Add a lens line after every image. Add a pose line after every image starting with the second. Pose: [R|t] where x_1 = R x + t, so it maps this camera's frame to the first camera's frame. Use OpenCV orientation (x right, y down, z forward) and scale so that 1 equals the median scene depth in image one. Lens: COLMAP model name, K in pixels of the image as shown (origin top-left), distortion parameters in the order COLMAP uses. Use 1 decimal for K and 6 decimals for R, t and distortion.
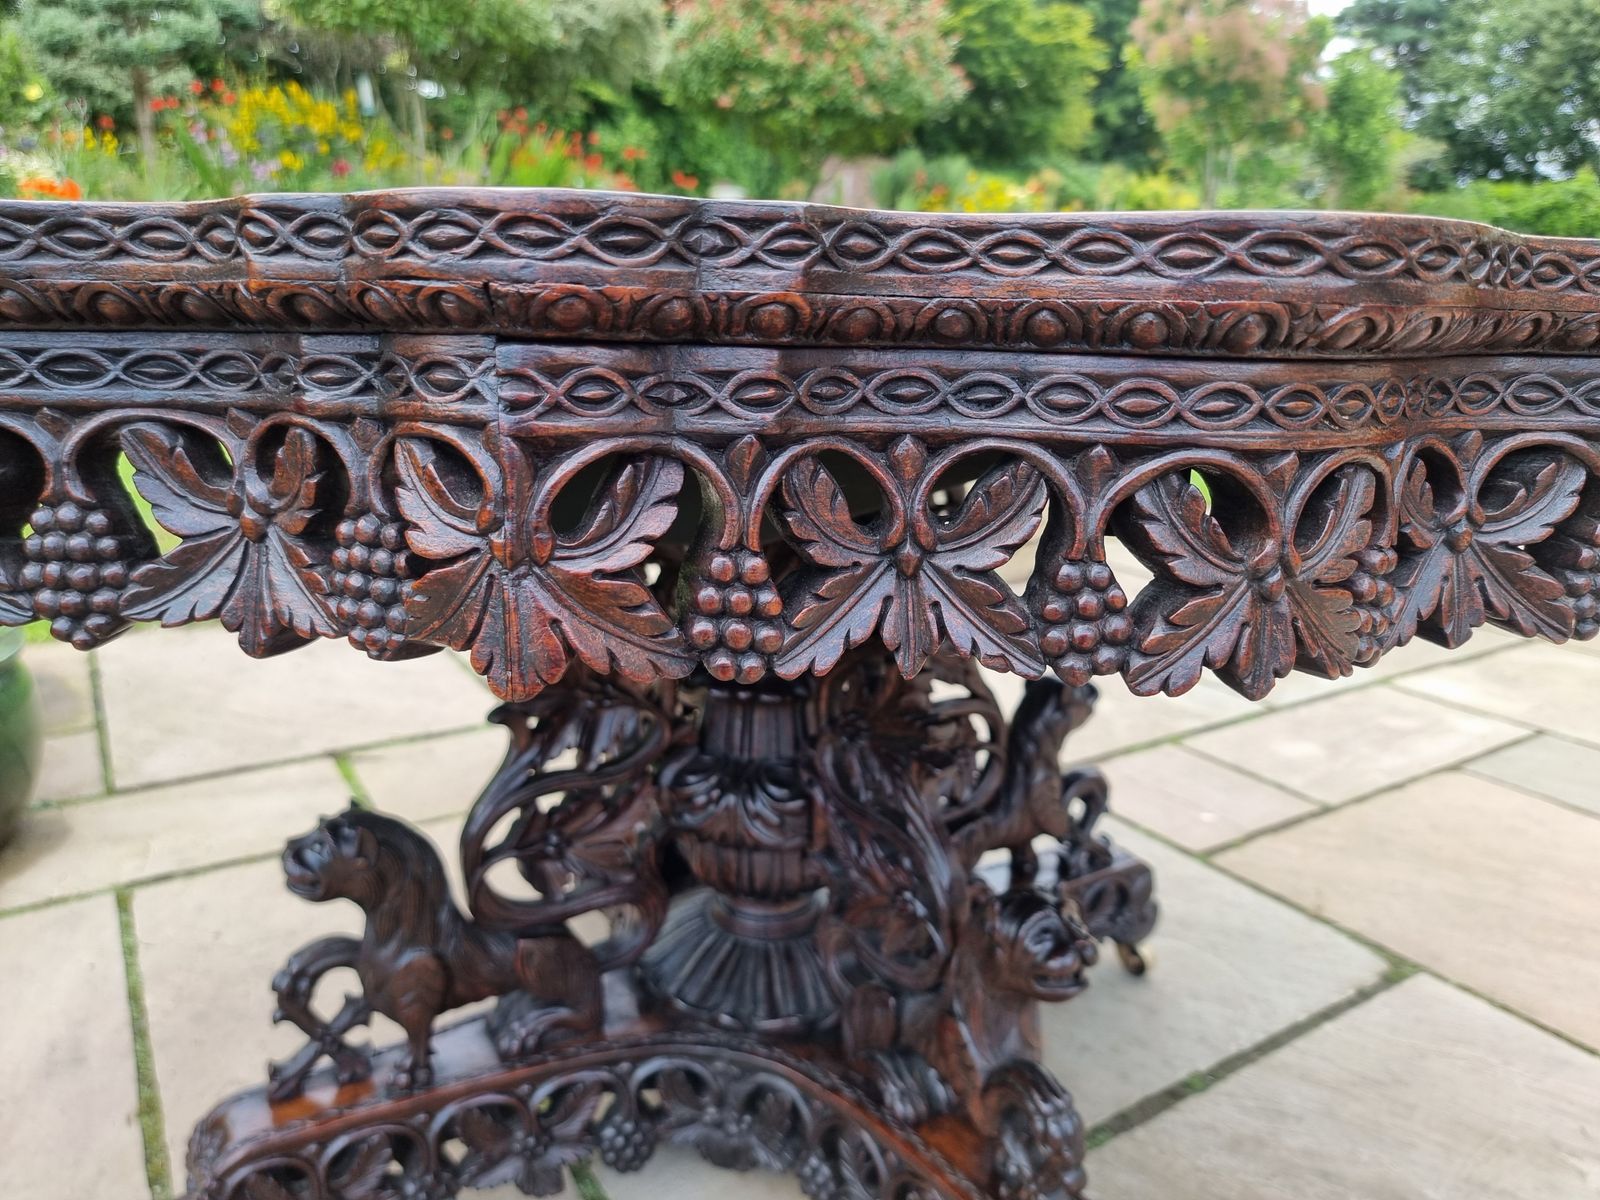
lens RADIAL K [[1132.4, 0, 800.0], [0, 1132.4, 600.0], [0, 0, 1]] dist [0.049297, -0.053934]
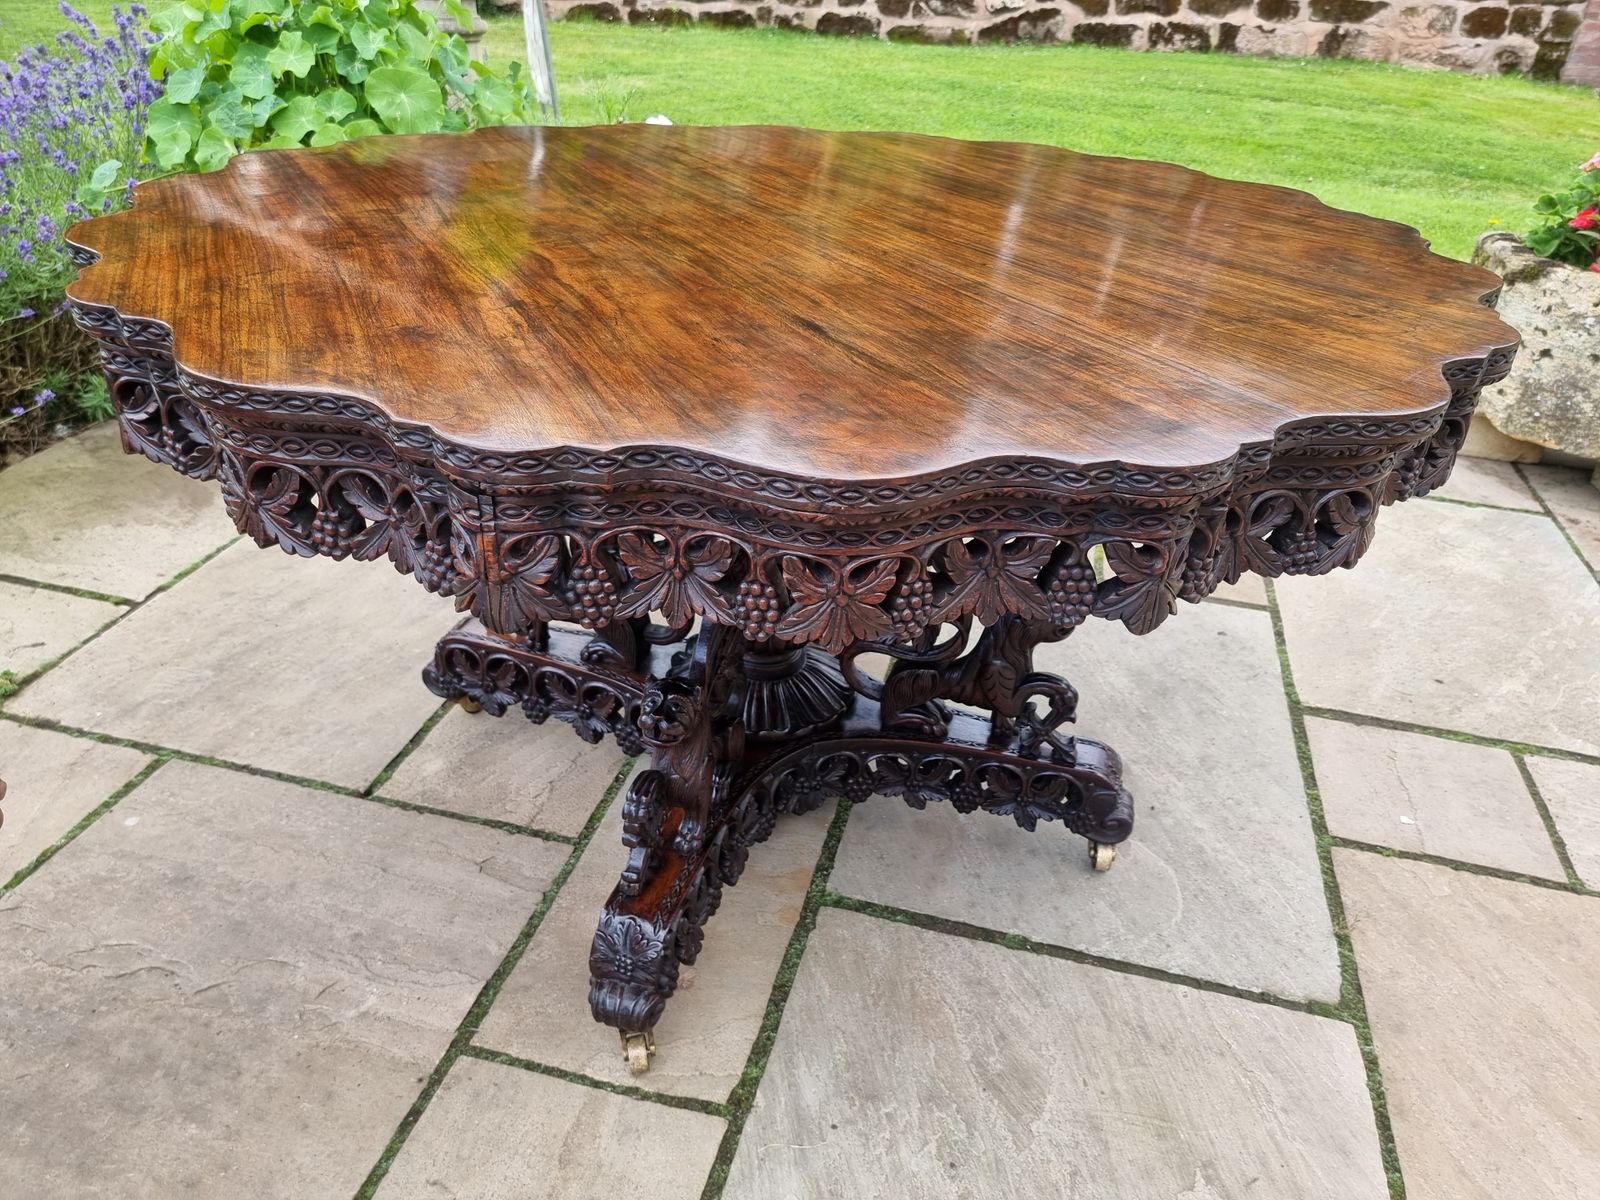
lens RADIAL K [[1106.4, 0, 798.3], [0, 1106.4, 601.5], [0, 0, 1]] dist [0.074821, -0.063637]
pose [[0.684392, 0.388277, -0.617129, 1.031167], [-0.225270, 0.917603, 0.327503, -0.323521], [0.693442, -0.085120, 0.715467, 0.030952]]
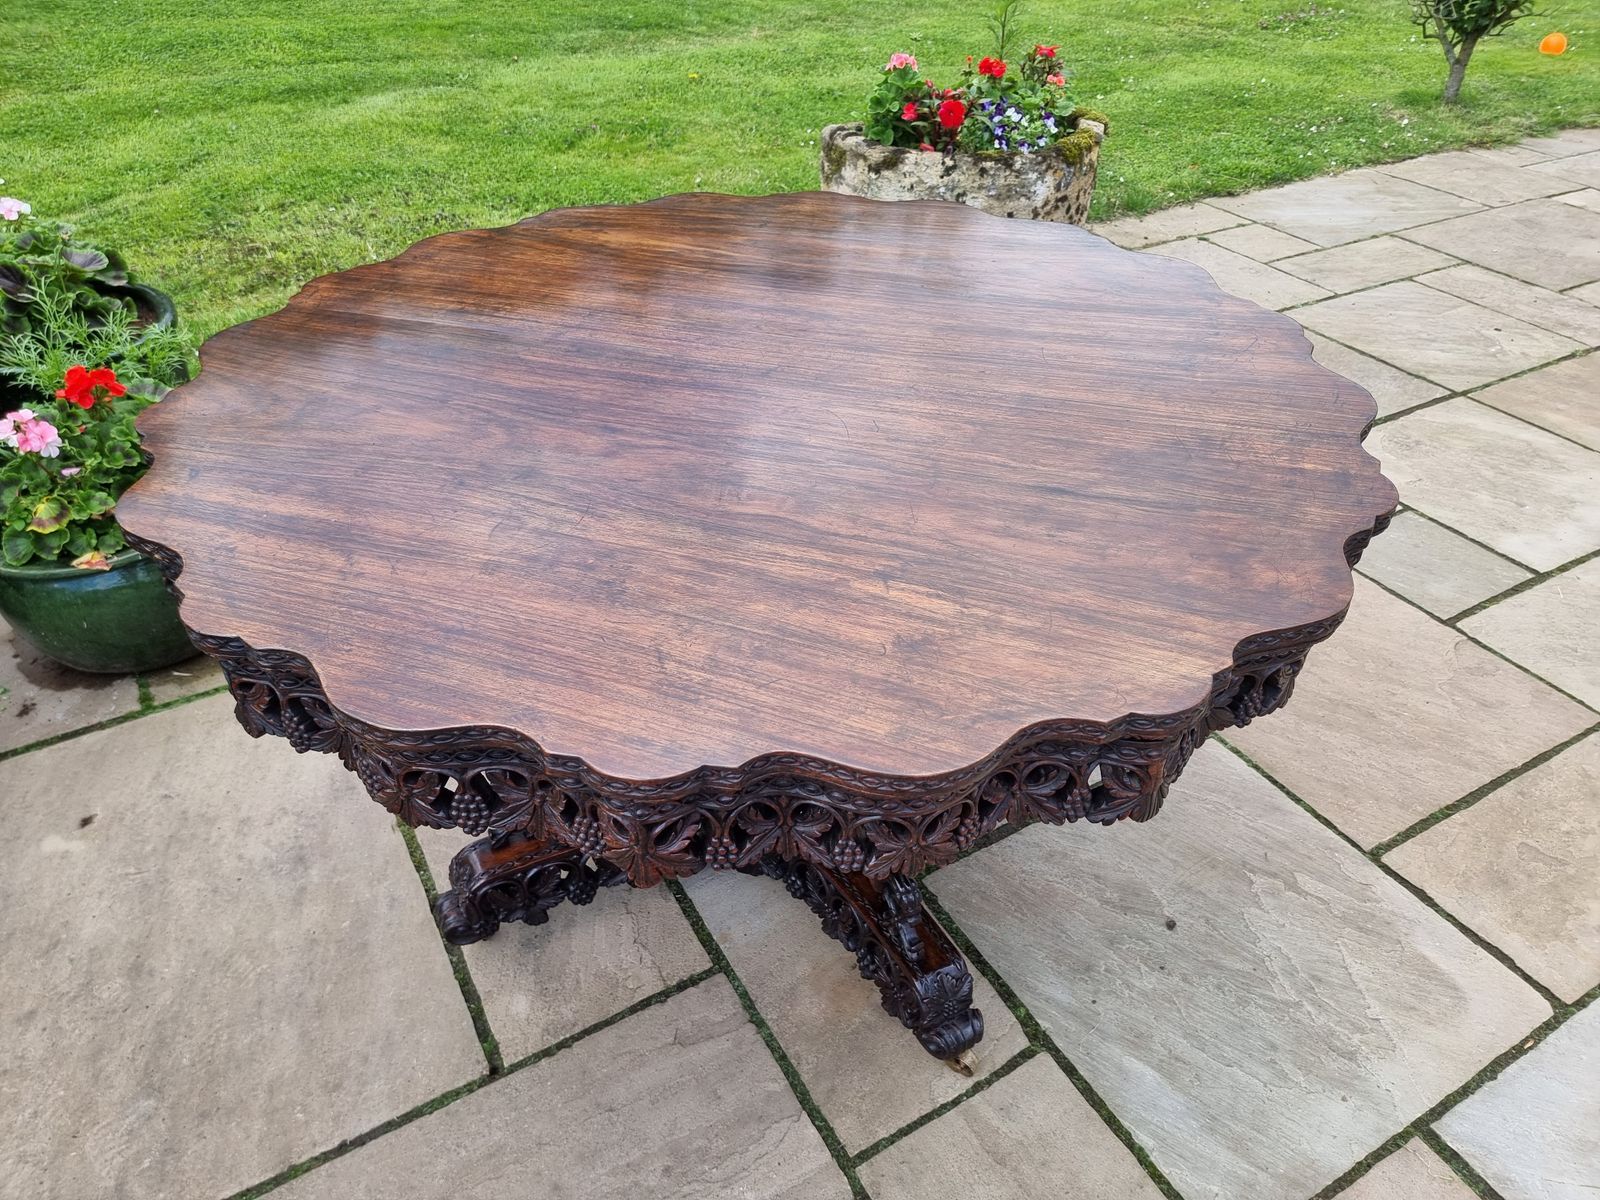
lens RADIAL K [[1103.0, 0, 812.0], [0, 1103.0, 606.2], [0, 0, 1]] dist [0.070760, -0.057501]
pose [[0.999437, 0.019257, -0.027463, 0.085148], [-0.007590, 0.927373, 0.374060, -0.579746], [0.032672, -0.373641, 0.926998, -0.472393]]
